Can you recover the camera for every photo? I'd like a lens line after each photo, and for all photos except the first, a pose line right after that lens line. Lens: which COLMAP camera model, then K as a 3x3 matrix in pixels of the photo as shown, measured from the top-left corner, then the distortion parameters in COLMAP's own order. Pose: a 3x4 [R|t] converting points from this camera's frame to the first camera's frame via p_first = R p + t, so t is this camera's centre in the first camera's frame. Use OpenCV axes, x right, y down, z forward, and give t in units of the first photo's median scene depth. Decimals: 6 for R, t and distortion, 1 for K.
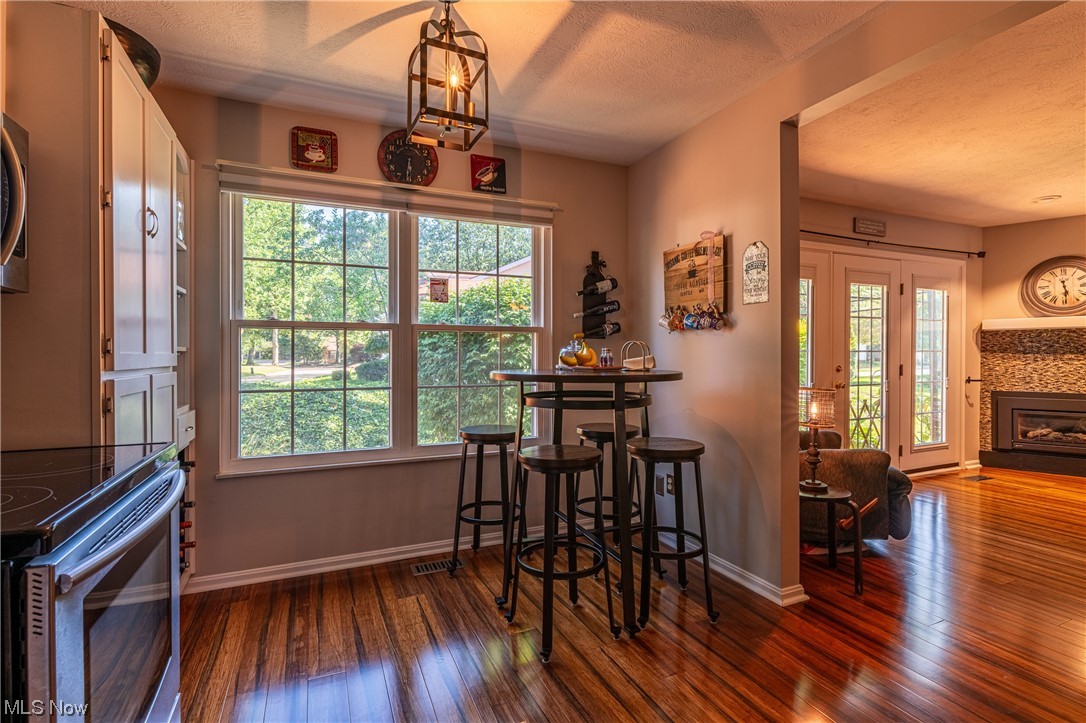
lens RADIAL K [[518.7, 0, 539.8], [0, 518.7, 356.2], [0, 0, 1]] dist [-0.001944, 0.000332]
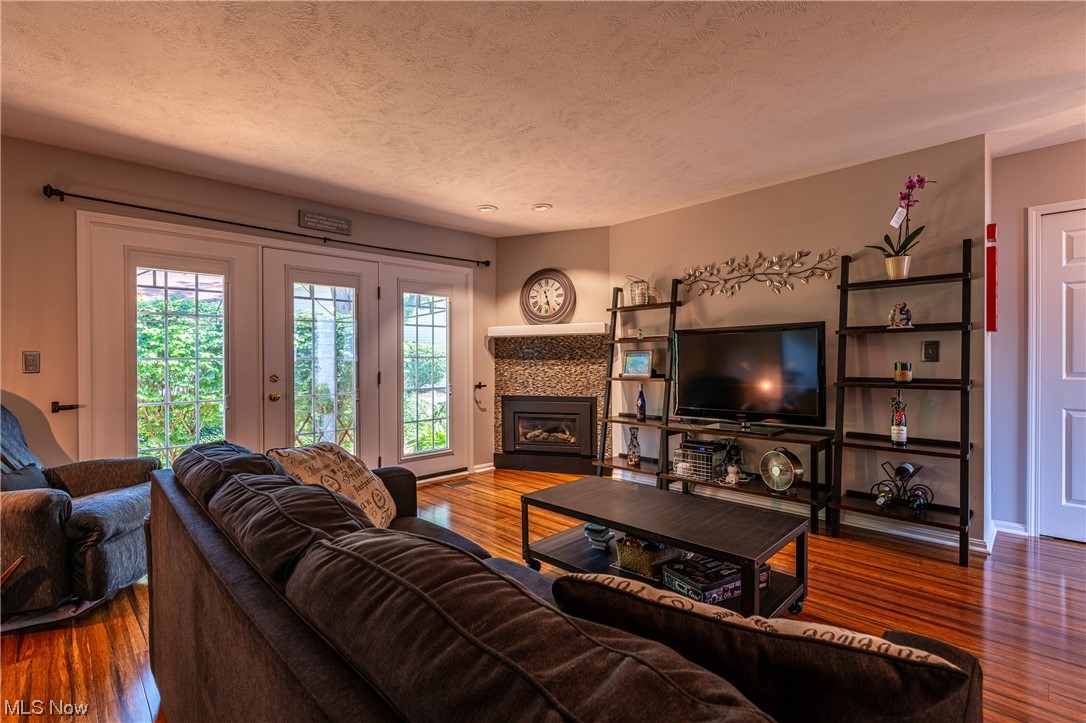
lens RADIAL K [[494.4, 0, 539.9], [0, 494.4, 357.3], [0, 0, 1]] dist [-0.000878, 0.000083]
pose [[0.937856, -0.002097, 0.347019, 0.619469], [0.005705, 0.999940, -0.009378, 0.000139], [-0.346979, 0.010775, 0.937811, 0.042968]]
